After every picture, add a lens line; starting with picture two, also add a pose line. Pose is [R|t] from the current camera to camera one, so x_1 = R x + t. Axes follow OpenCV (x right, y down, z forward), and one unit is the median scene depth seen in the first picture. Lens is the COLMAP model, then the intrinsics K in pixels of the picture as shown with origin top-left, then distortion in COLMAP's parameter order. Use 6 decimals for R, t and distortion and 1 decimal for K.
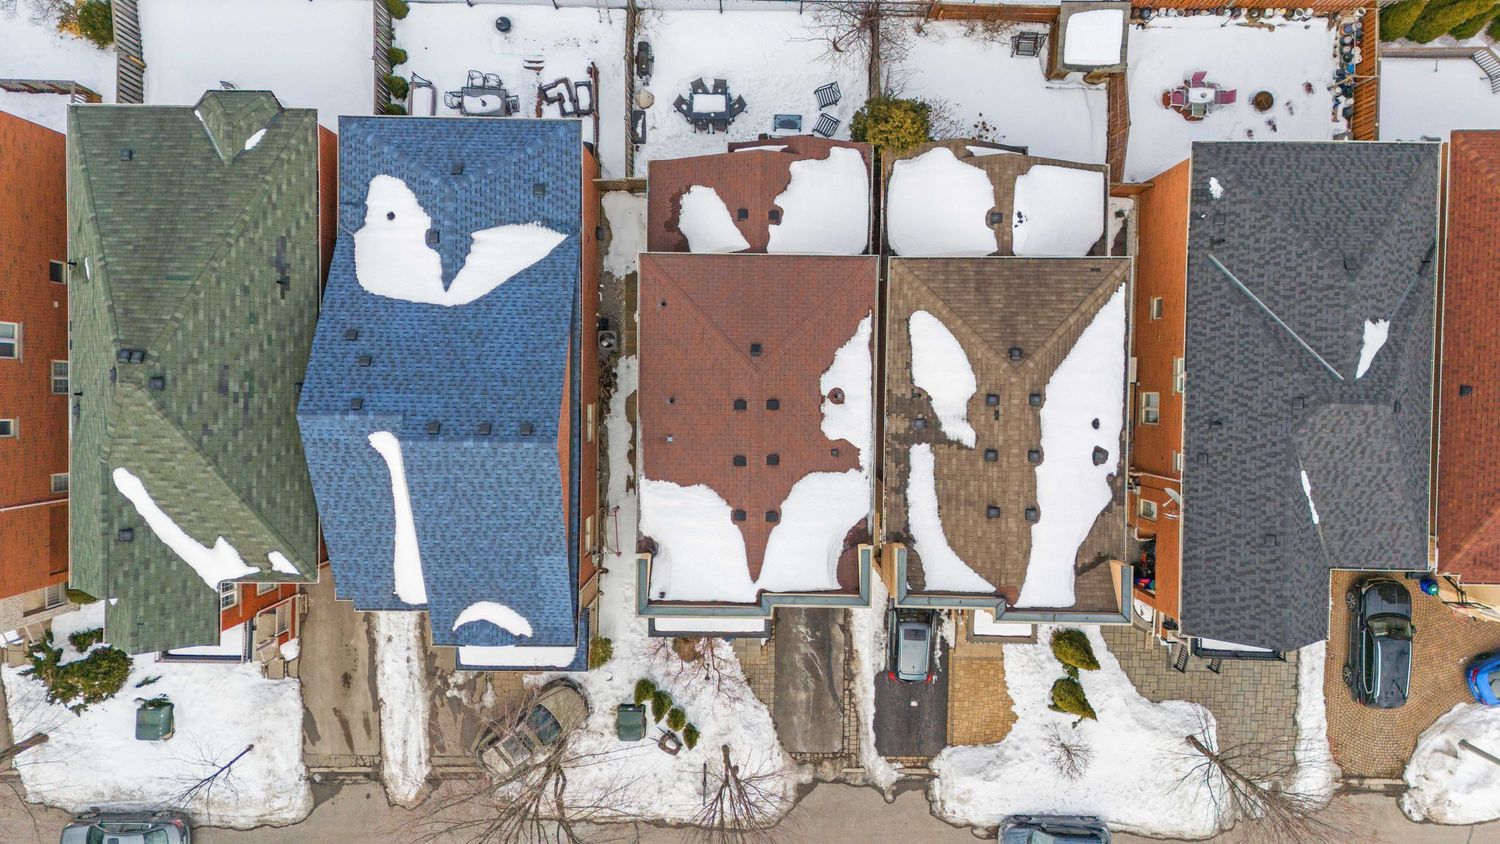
lens RADIAL K [[1073.9, 0, 751.3], [0, 1073.9, 420.3], [0, 0, 1]] dist [0.082179, -0.069458]
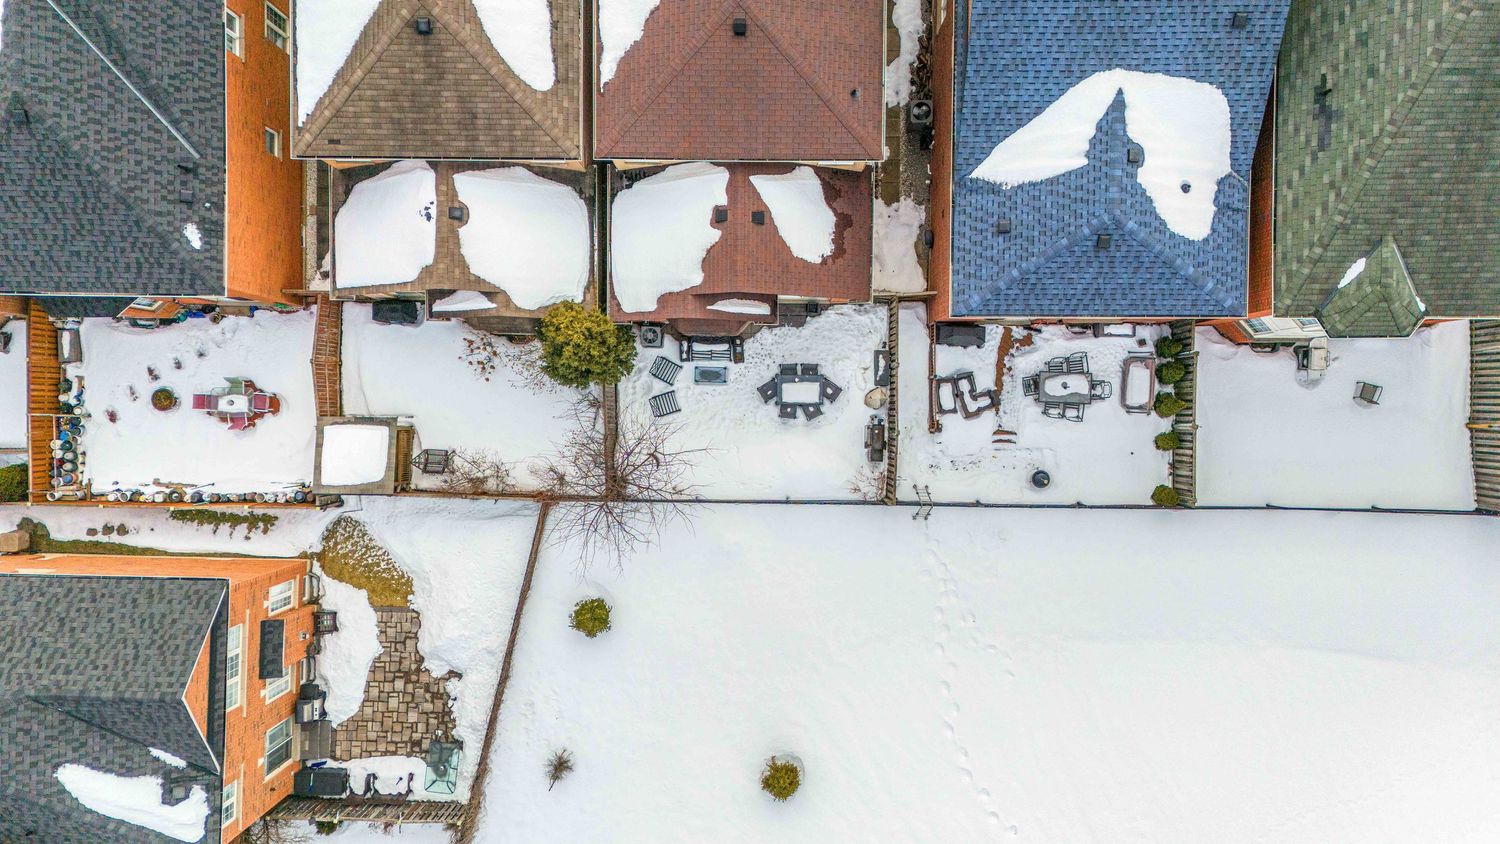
lens RADIAL K [[1073.9, 0, 751.3], [0, 1073.9, 420.3], [0, 0, 1]] dist [0.082179, -0.069458]
pose [[-0.999815, 0.006102, 0.018225, -0.015036], [-0.006691, -0.999452, -0.032422, -0.288695], [0.018018, -0.032538, 0.999308, 0.142791]]
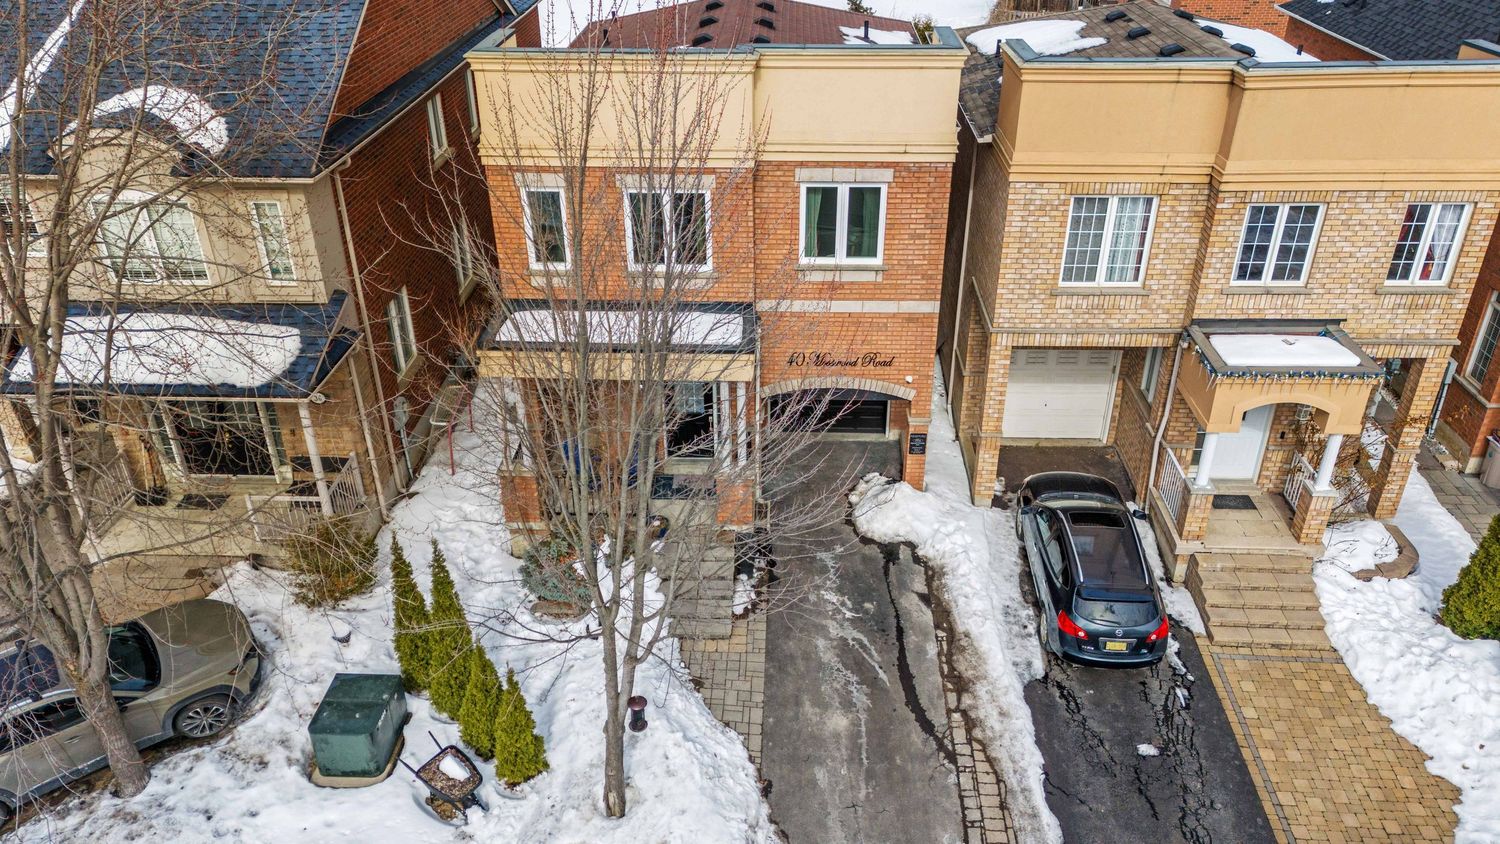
lens RADIAL K [[1090.6, 0, 750.0], [0, 1090.6, 422.0], [0, 0, 1]] dist [0.049969, -0.026376]
pose [[0.999593, 0.019990, -0.020364, 0.023831], [-0.027448, 0.478441, -0.877690, 0.571040], [-0.007802, 0.877892, 0.478795, 0.772709]]
